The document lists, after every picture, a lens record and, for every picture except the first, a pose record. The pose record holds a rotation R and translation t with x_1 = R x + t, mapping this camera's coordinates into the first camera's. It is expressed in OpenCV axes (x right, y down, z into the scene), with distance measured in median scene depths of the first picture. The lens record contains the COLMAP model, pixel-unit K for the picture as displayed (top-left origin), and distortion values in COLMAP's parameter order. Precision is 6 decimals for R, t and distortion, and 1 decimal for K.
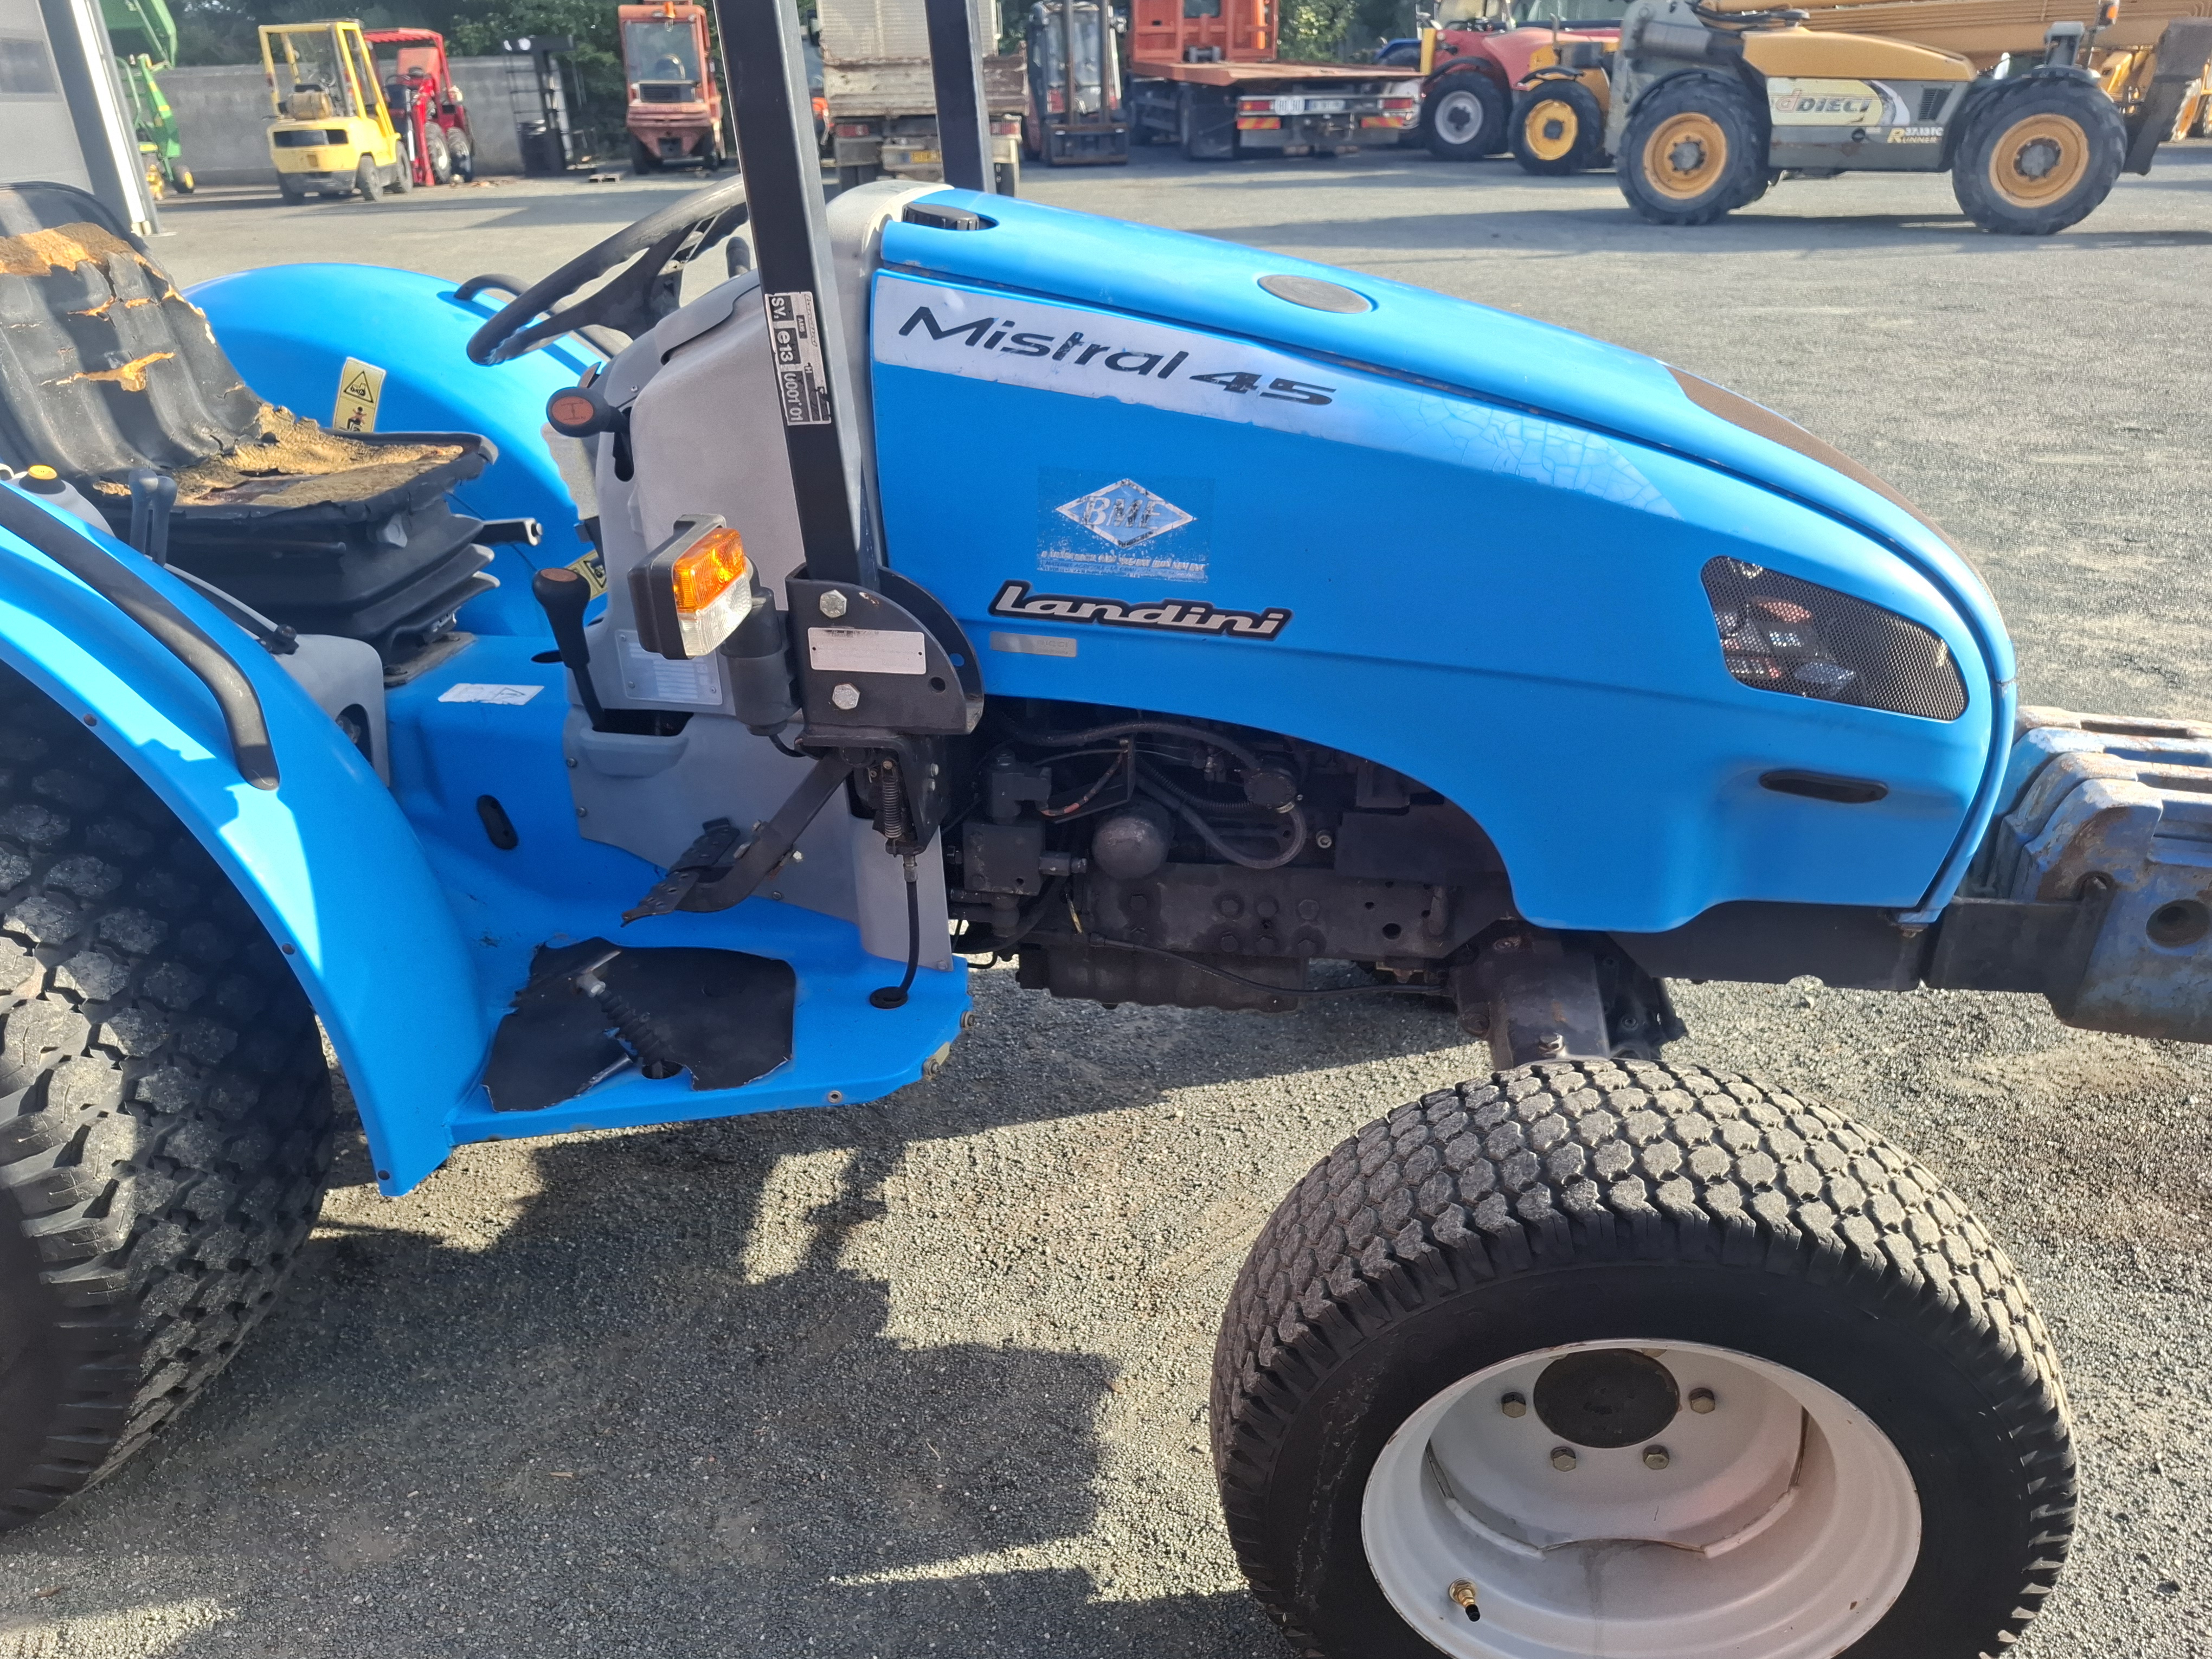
lens RADIAL K [[1569.5, 0, 1173.1], [0, 1569.5, 891.2], [0, 0, 1]] dist [0.055202, -0.054228]
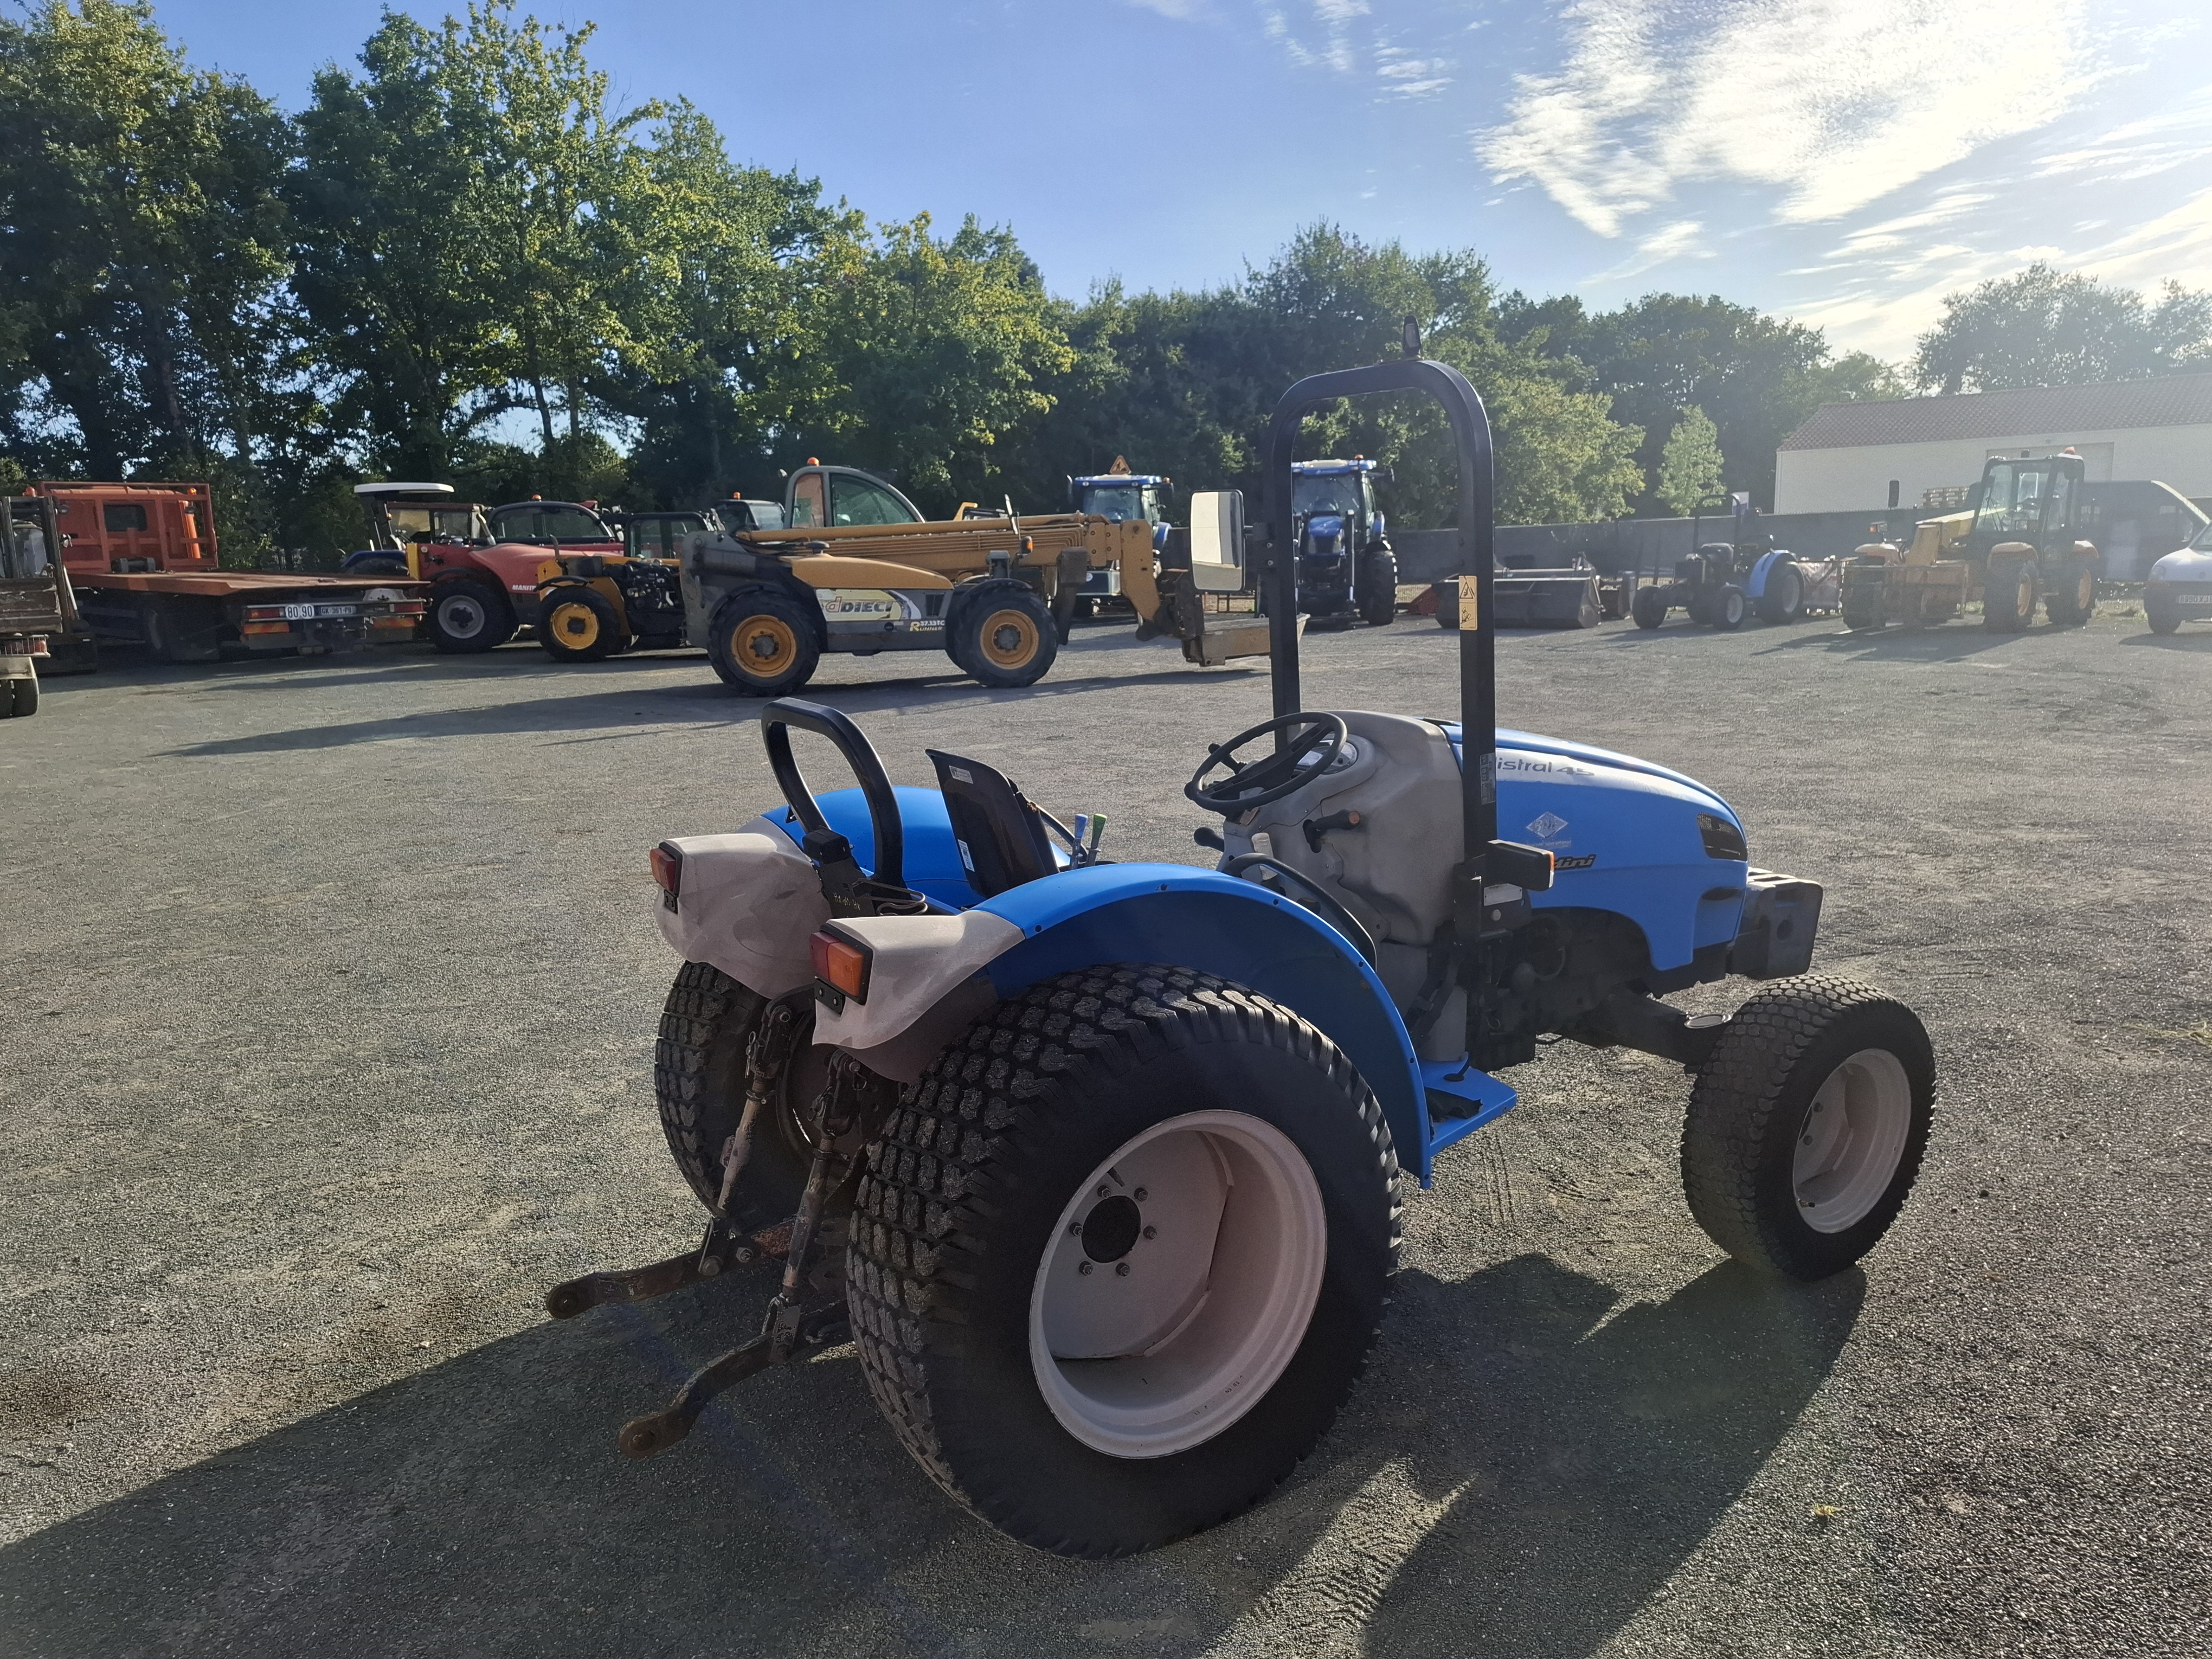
lens RADIAL K [[1569.5, 0, 1173.1], [0, 1569.5, 891.2], [0, 0, 1]] dist [0.055202, -0.054228]
pose [[0.743297, -0.148201, 0.652339, -0.216040], [0.314932, 0.937852, -0.145779, 0.002929], [-0.590193, 0.313800, 0.743776, -0.045604]]
